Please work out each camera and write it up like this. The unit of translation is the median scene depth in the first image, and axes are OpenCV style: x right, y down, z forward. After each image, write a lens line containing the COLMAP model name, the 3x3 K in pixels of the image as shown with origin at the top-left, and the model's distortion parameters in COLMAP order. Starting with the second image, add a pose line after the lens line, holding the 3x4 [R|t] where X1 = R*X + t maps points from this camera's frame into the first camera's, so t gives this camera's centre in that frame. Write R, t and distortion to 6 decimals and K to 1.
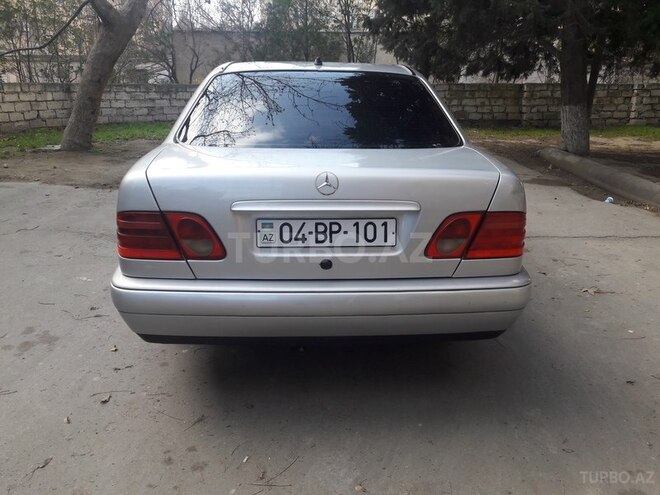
lens RADIAL K [[535.6, 0, 332.1], [0, 535.6, 248.4], [0, 0, 1]] dist [0.014452, 0.001879]
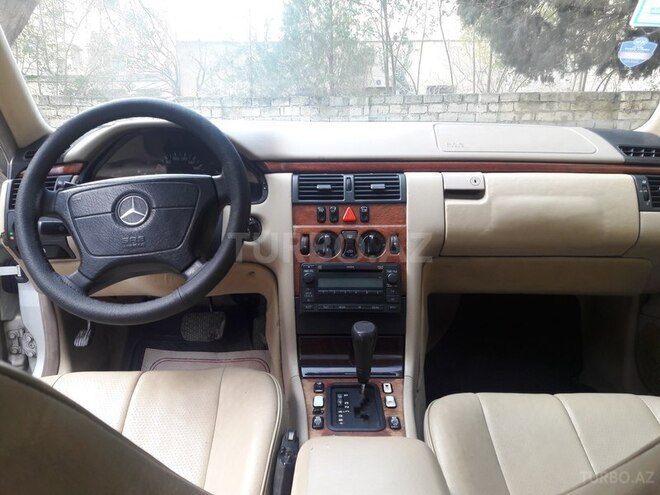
lens RADIAL K [[535.6, 0, 330.7], [0, 535.6, 247.5], [0, 0, 1]] dist [0.014452, 0.001879]
pose [[0.998807, 0.001023, -0.048830, -0.010285], [-0.002950, 0.999219, -0.039408, -0.057904], [0.048751, 0.039505, 0.998029, 0.238180]]
